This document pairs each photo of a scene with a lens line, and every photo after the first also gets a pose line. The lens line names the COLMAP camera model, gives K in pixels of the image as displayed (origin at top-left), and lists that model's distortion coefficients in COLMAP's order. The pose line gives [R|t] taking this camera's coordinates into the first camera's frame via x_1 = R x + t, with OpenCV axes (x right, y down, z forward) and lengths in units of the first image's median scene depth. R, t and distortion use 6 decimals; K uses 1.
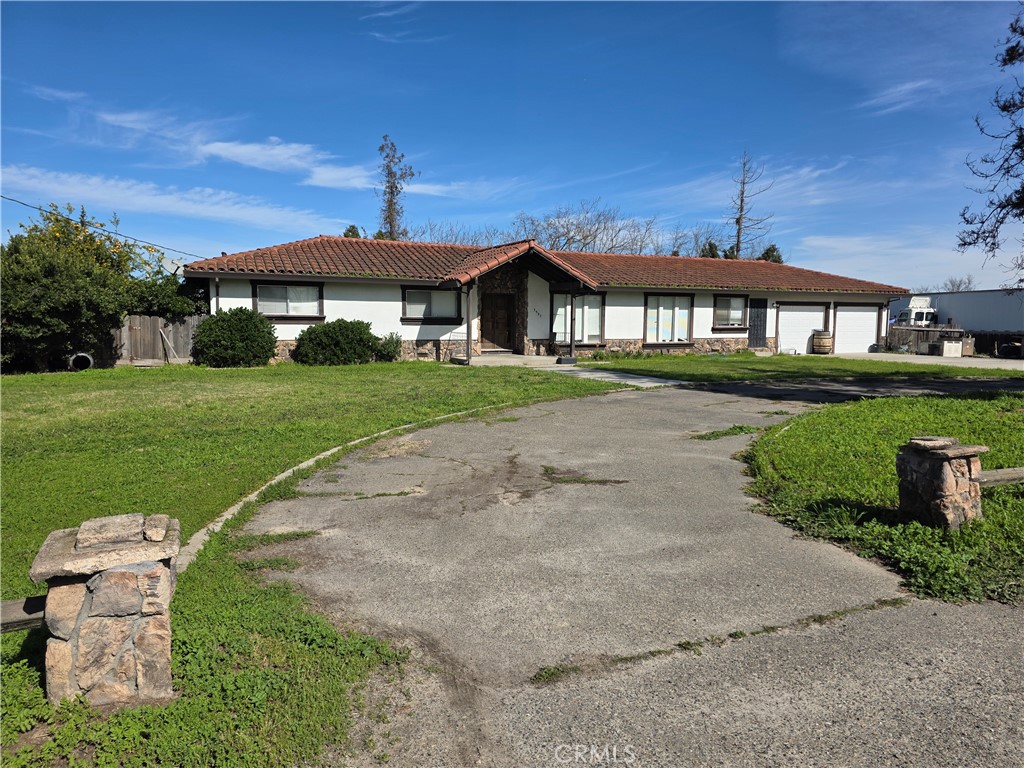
lens RADIAL K [[697.2, 0, 461.5], [0, 697.2, 421.1], [0, 0, 1]] dist [0.040265, -0.018701]
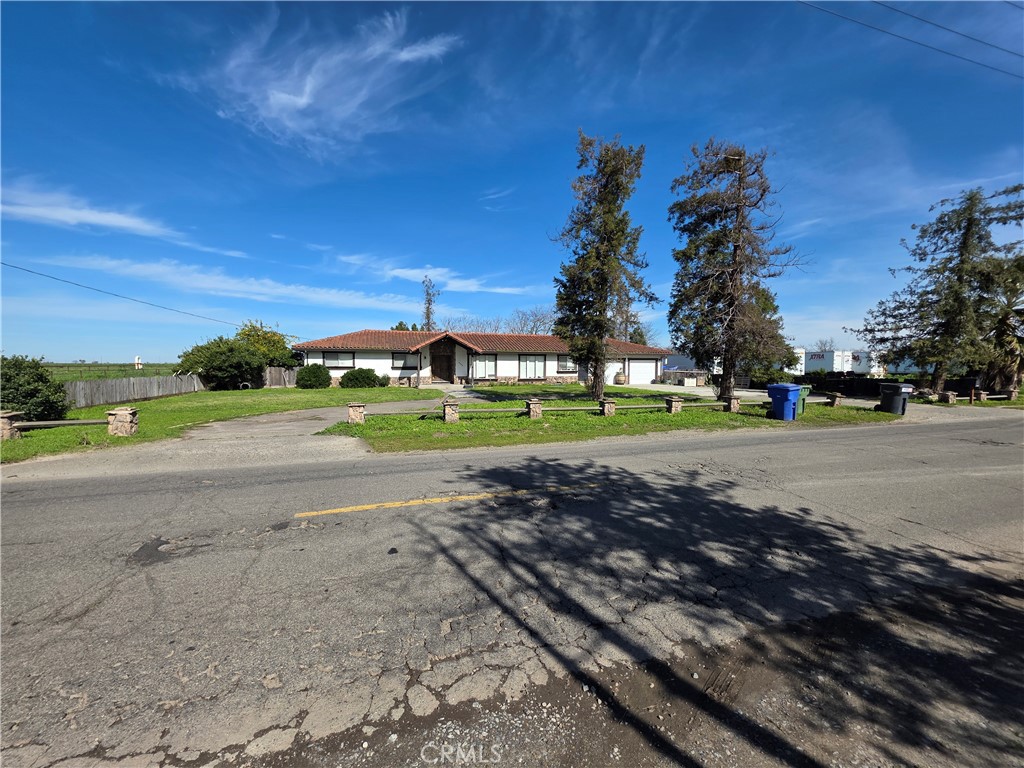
lens RADIAL K [[406.9, 0, 490.6], [0, 406.9, 406.2], [0, 0, 1]] dist [0.005330, 0.000257]
pose [[0.992799, 0.009744, -0.119392, 0.330772], [-0.014513, 0.999128, -0.039144, 0.018432], [0.118906, 0.040595, 0.992075, -0.201363]]
